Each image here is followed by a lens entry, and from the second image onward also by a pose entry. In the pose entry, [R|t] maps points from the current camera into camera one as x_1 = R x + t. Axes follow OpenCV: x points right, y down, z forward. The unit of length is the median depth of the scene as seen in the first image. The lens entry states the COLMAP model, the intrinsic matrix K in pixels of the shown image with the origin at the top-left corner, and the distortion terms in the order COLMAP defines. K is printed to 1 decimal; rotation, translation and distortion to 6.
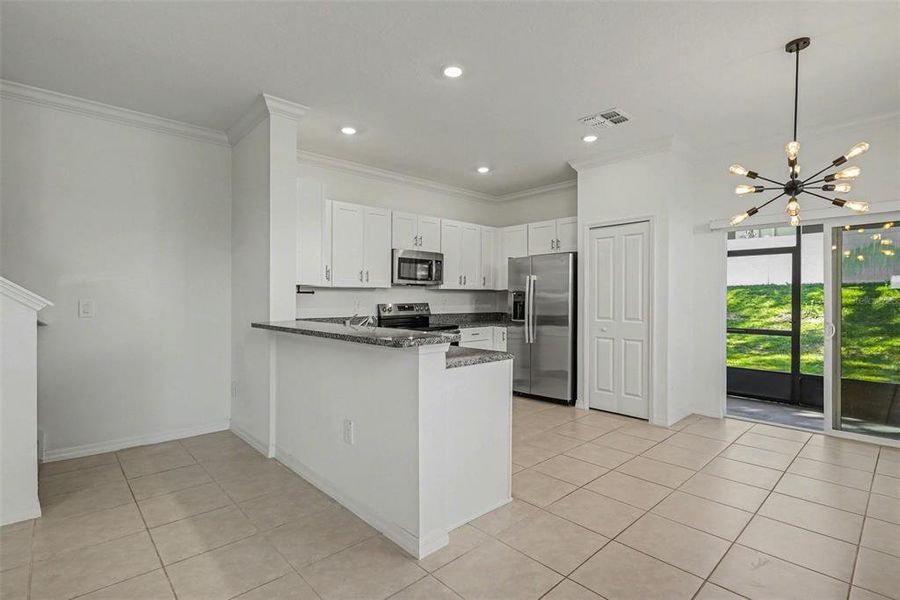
lens RADIAL K [[420.8, 0, 464.4], [0, 420.8, 312.6], [0, 0, 1]] dist [-0.006003, 0.002636]
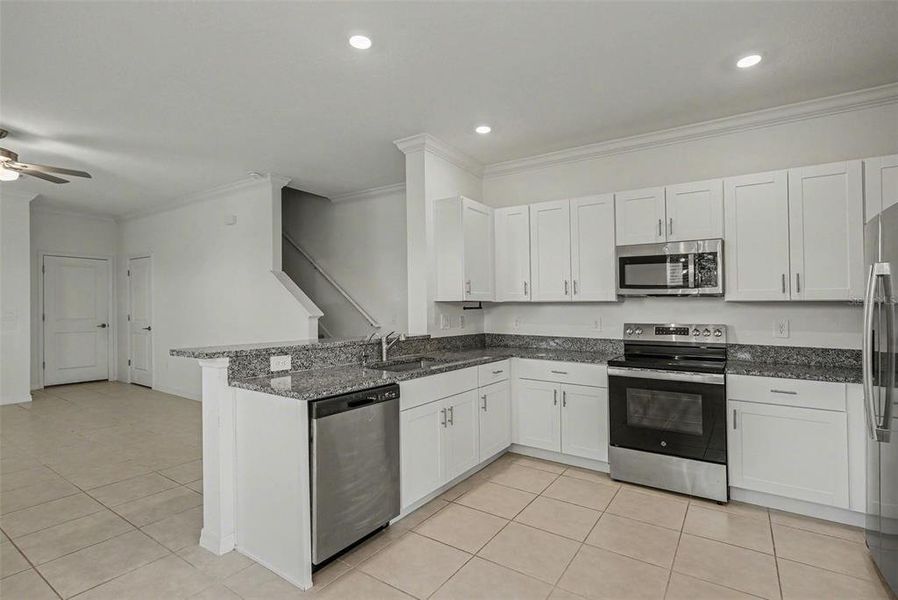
lens RADIAL K [[419.9, 0, 444.9], [0, 419.9, 327.1], [0, 0, 1]] dist [-0.006003, 0.002636]
pose [[0.226277, 0.045294, -0.973009, 0.446240], [-0.041755, 0.998451, 0.036768, -0.028346], [0.973168, 0.032309, 0.227818, 0.545540]]
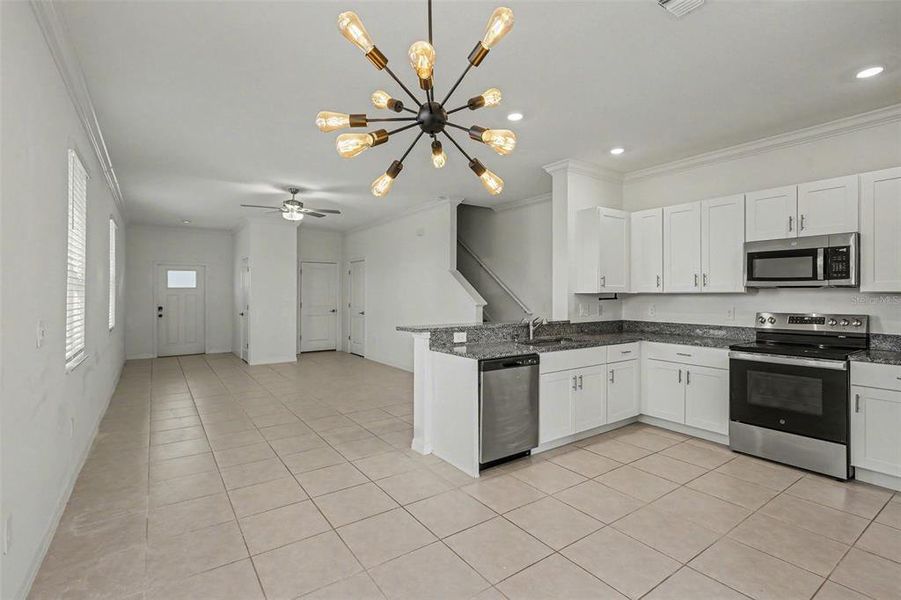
lens RADIAL K [[421.3, 0, 452.3], [0, 421.3, 312.0], [0, 0, 1]] dist [-0.006003, 0.002636]
pose [[-0.133593, 0.042939, -0.990106, 0.661972], [-0.035675, 0.998205, 0.048104, -0.039782], [0.990394, 0.041748, -0.131821, 0.554257]]
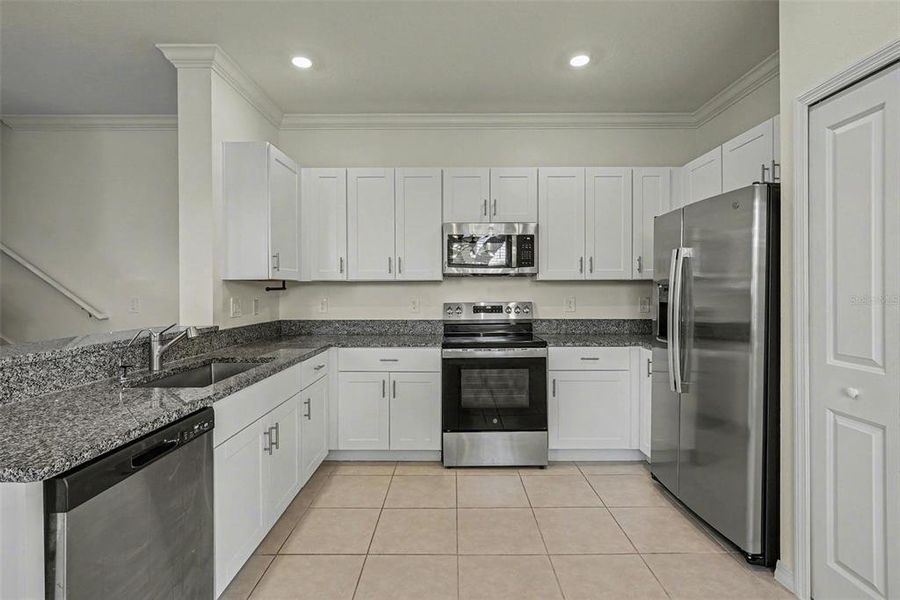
lens RADIAL K [[420.8, 0, 452.0], [0, 420.8, 296.9], [0, 0, 1]] dist [-0.006003, 0.002636]
pose [[0.732025, 0.007757, -0.681234, 0.301781], [-0.021741, 0.999692, -0.011979, -0.023287], [0.680931, 0.023580, 0.731968, 0.497643]]
